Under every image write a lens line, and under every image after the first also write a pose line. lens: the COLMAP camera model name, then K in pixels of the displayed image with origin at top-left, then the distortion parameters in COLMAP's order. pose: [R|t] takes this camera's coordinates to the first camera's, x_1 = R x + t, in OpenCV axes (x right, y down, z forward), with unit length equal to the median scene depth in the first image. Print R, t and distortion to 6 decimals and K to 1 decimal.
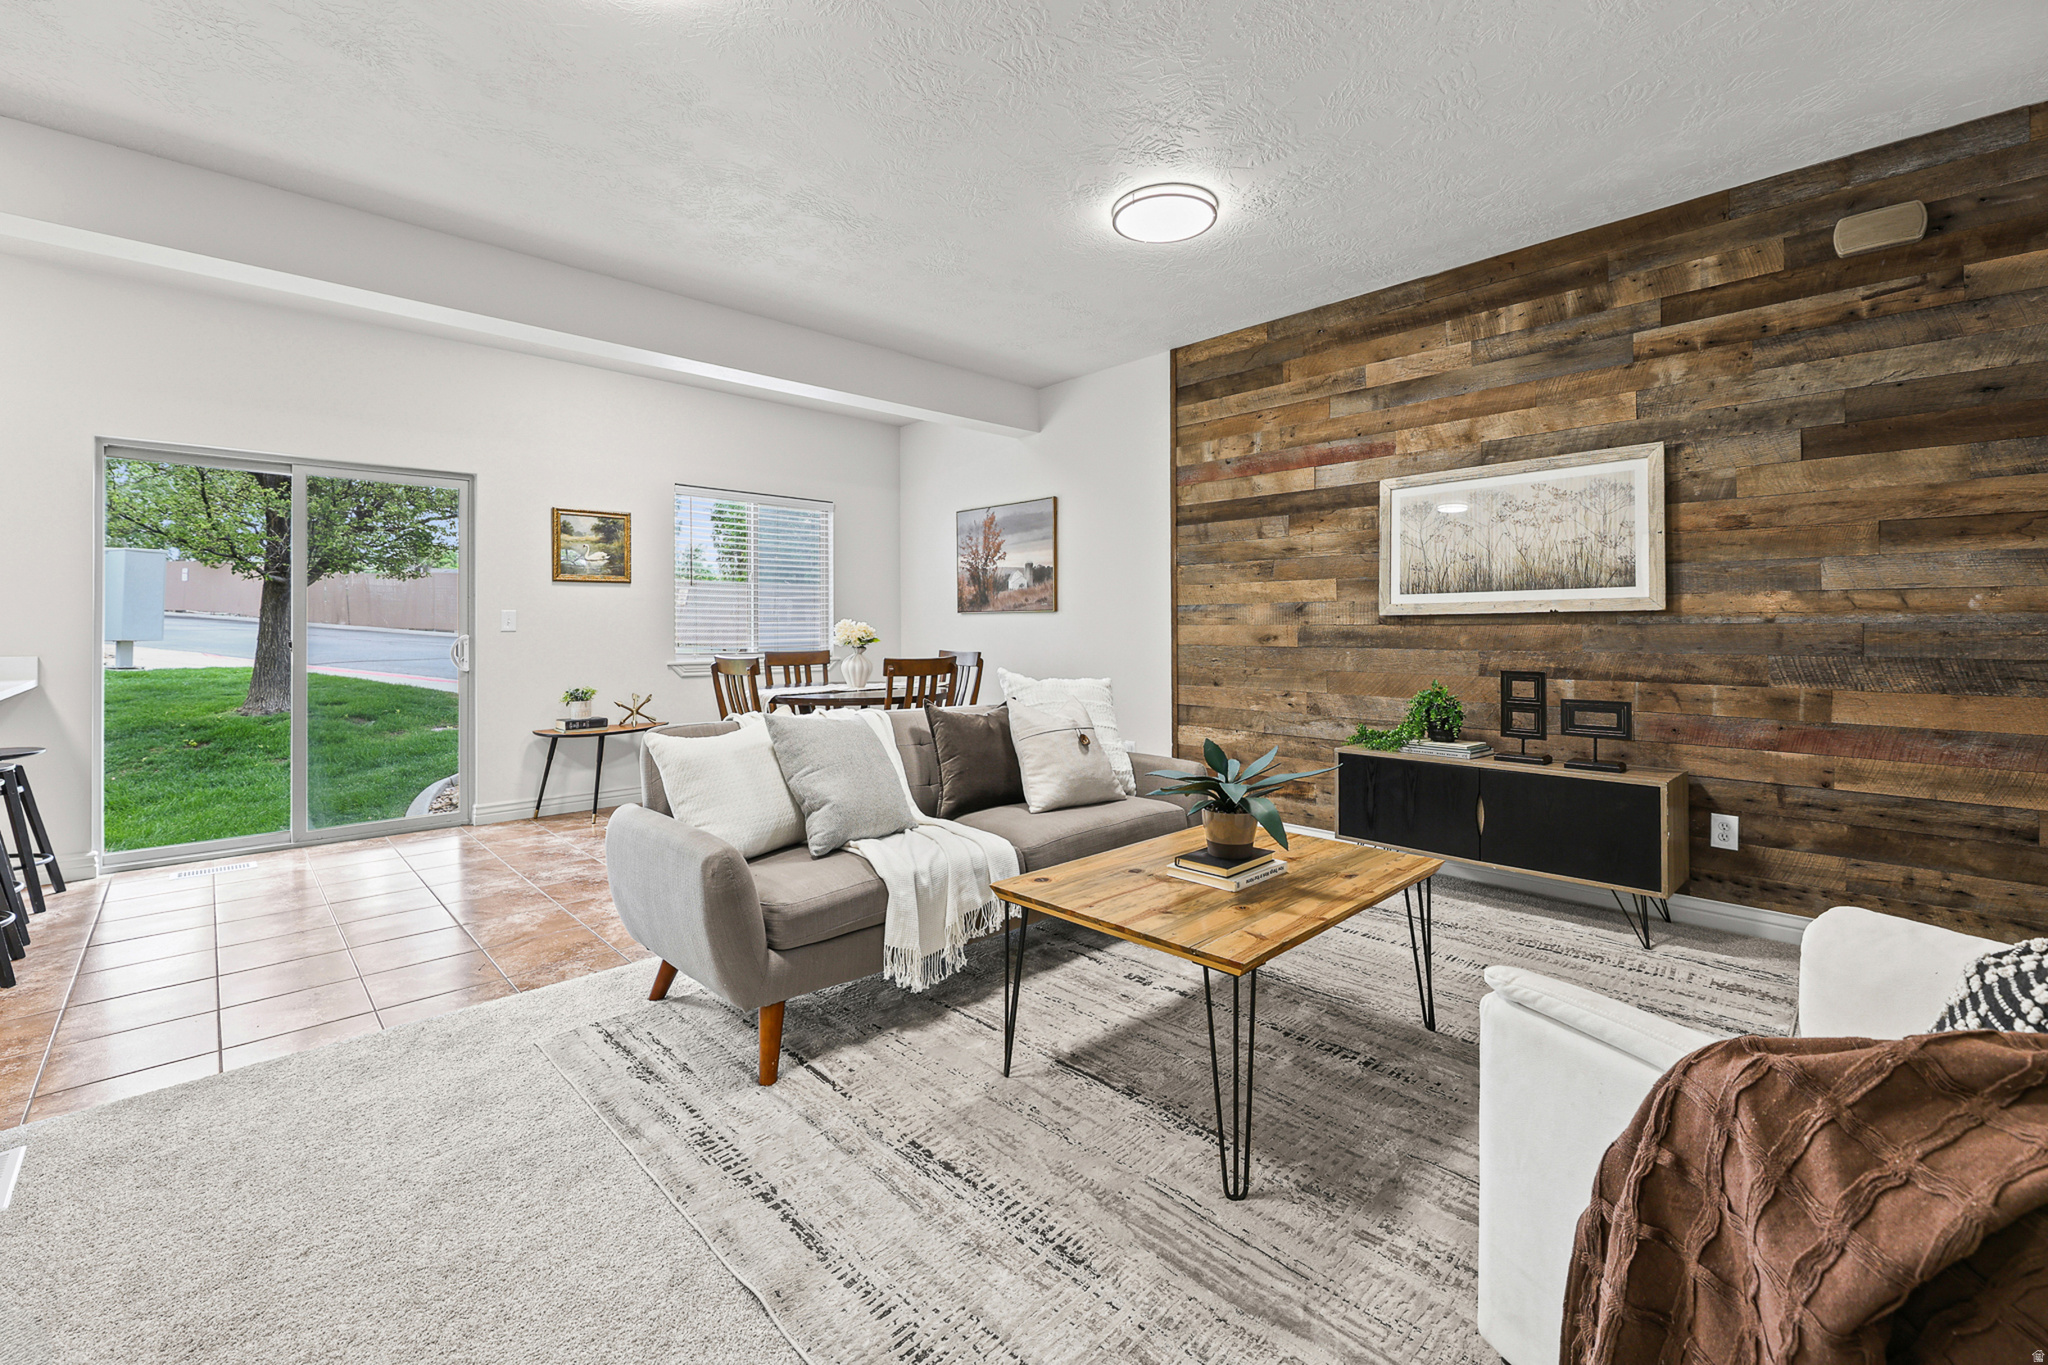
lens RADIAL K [[871.3, 0, 1060.9], [0, 871.3, 624.0], [0, 0, 1]] dist [0.000055, -0.003598]
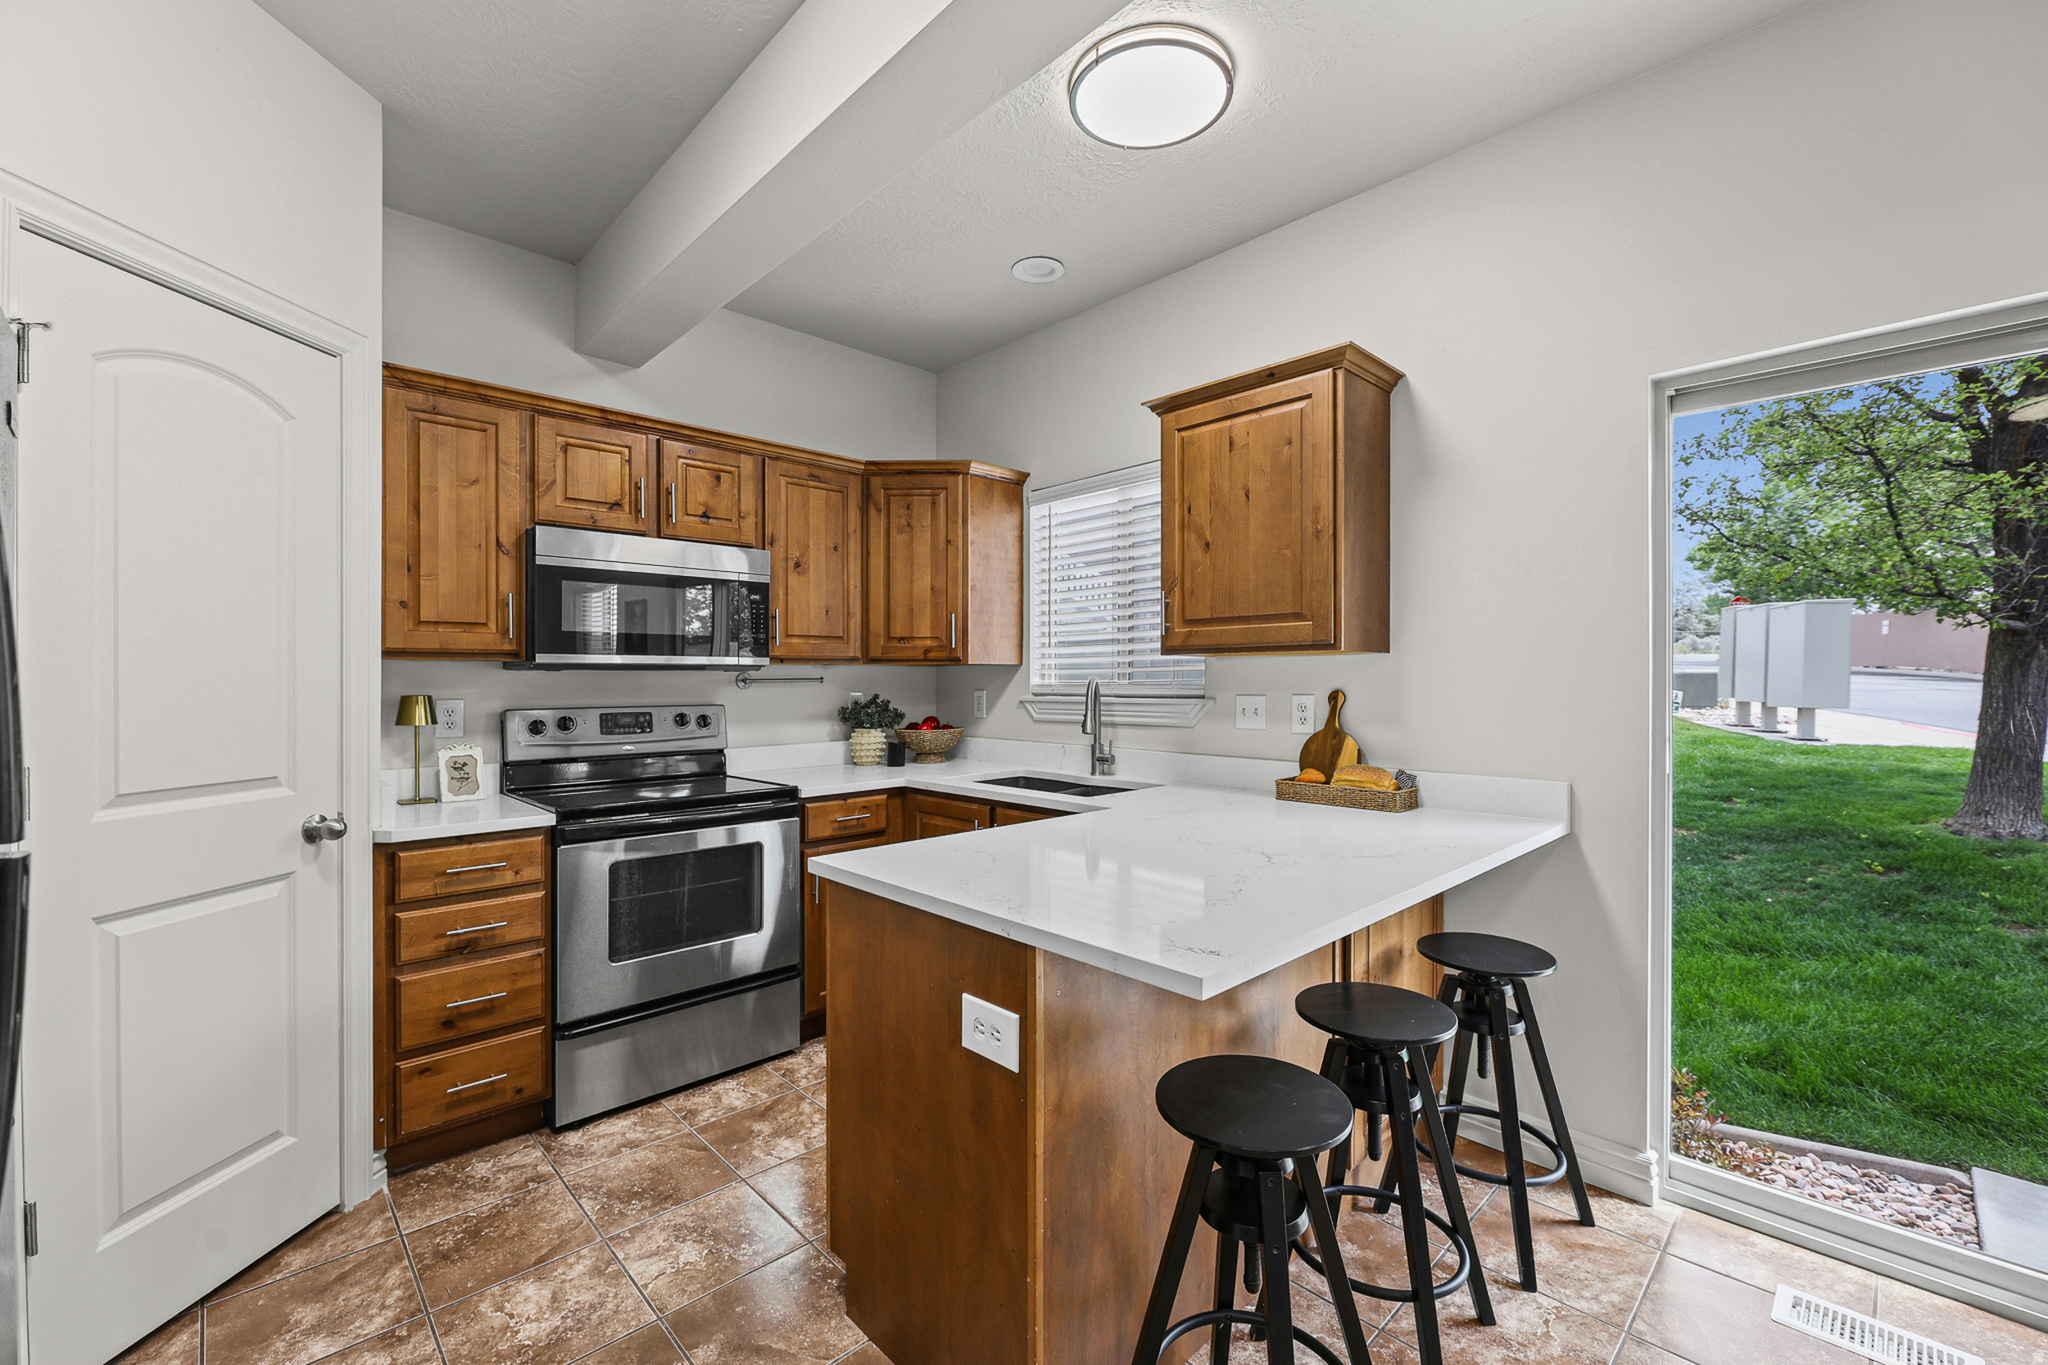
lens RADIAL K [[850.8, 0, 1010.6], [0, 850.8, 679.8], [0, 0, 1]] dist [0.000339, -0.003682]
pose [[-0.023924, 0.000852, -0.999713, -0.504887], [0.003310, 0.999994, 0.000773, -0.027452], [0.999708, -0.003290, -0.023927, 0.535110]]
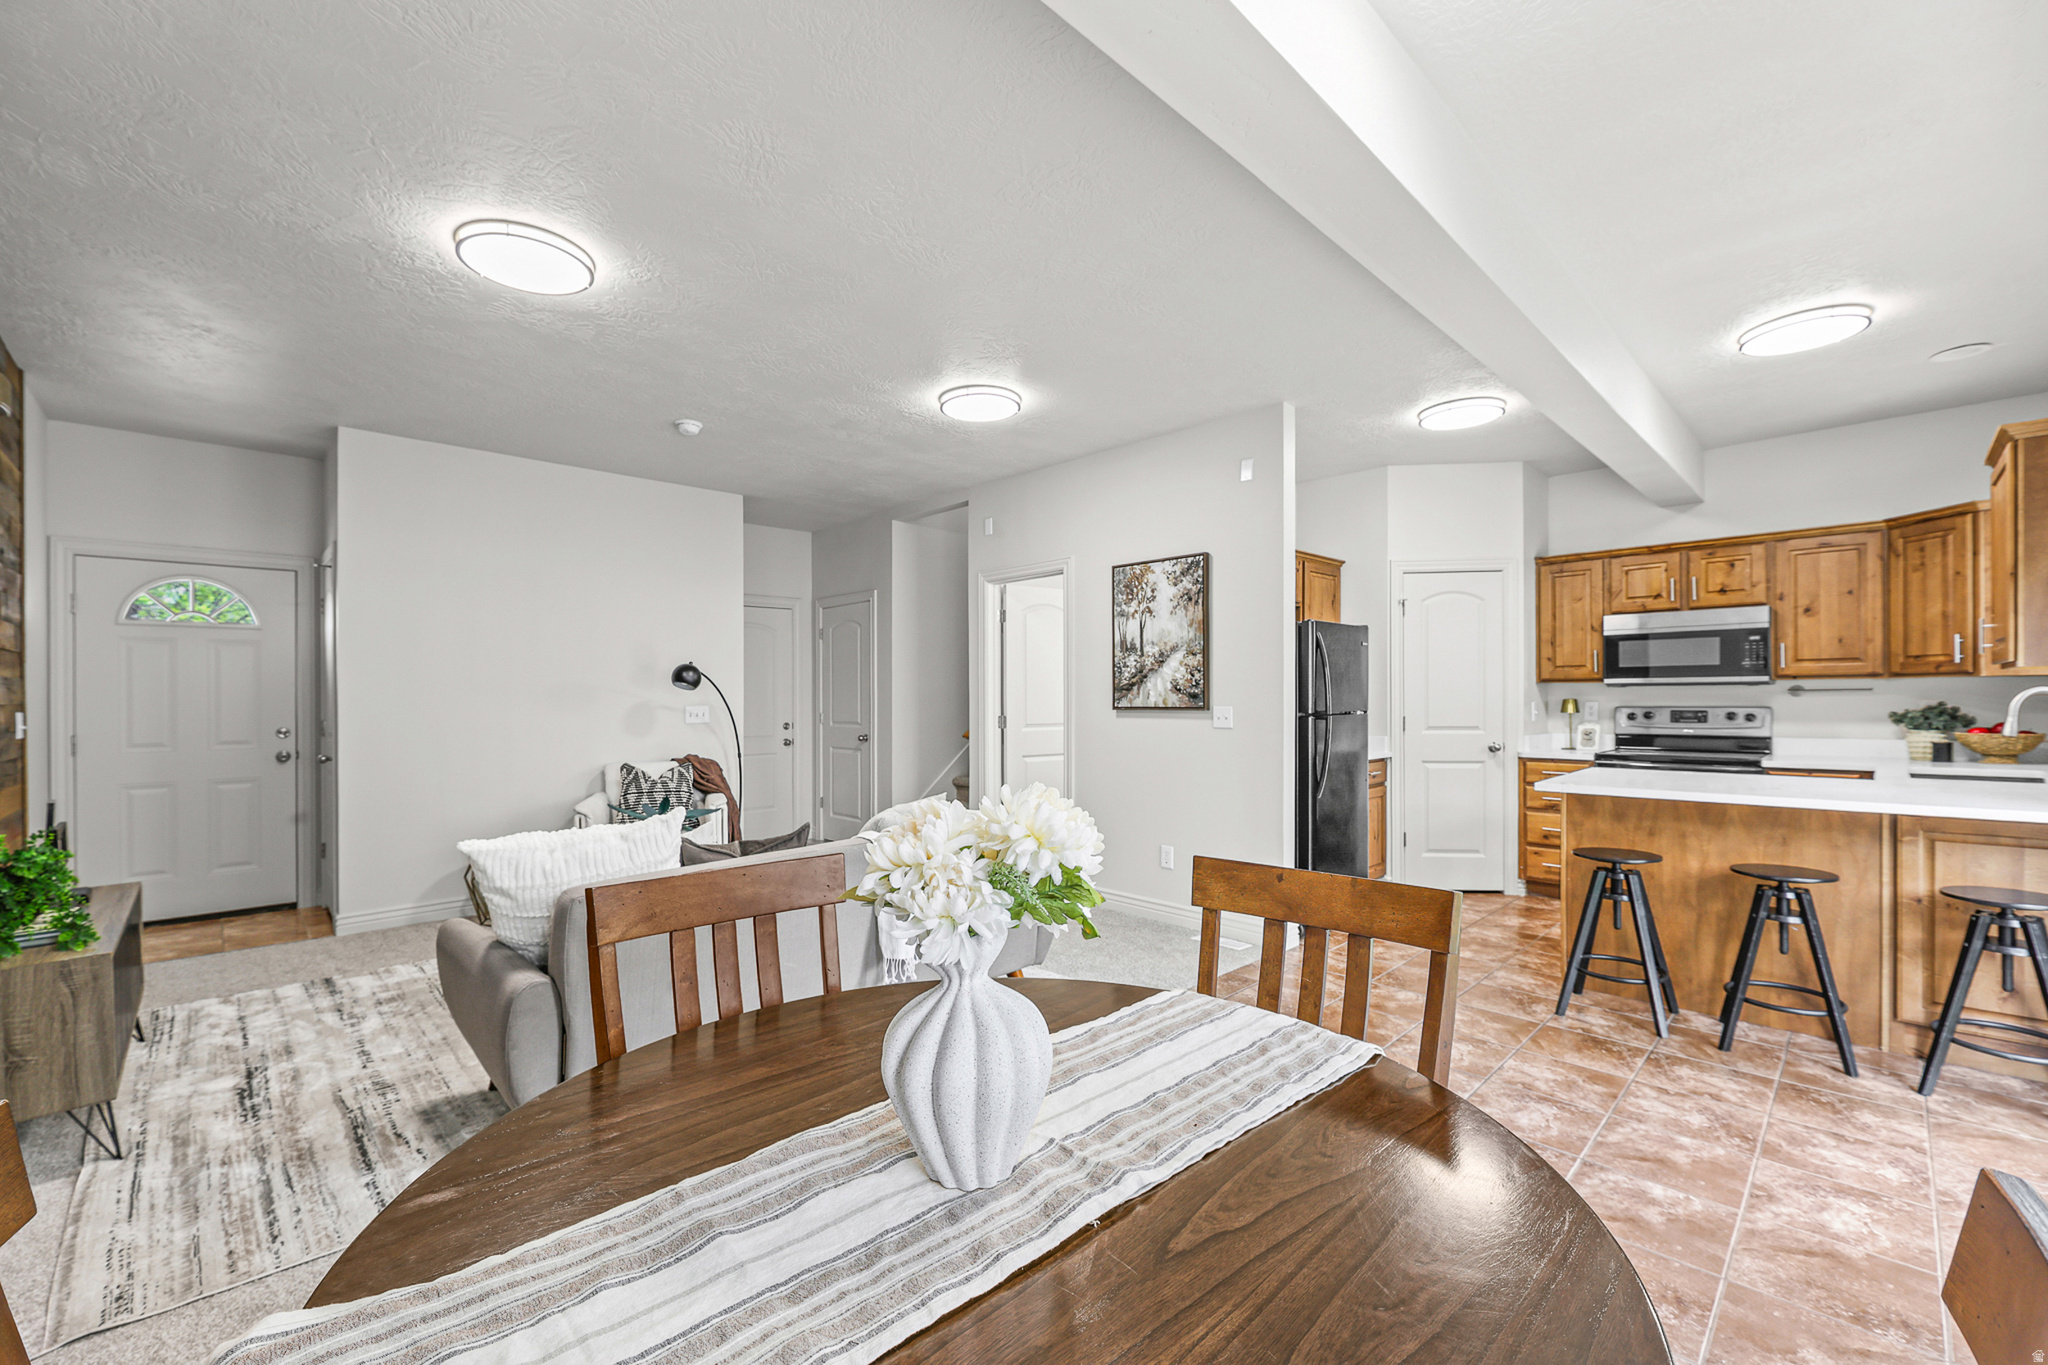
lens RADIAL K [[814.7, 0, 1043.7], [0, 814.7, 729.6], [0, 0, 1]] dist [0.000011, -0.000590]
pose [[-0.999909, 0.008765, -0.010231, -0.282015], [0.008351, 0.999172, 0.039826, -0.027059], [0.010571, 0.039736, -0.999154, 1.330504]]
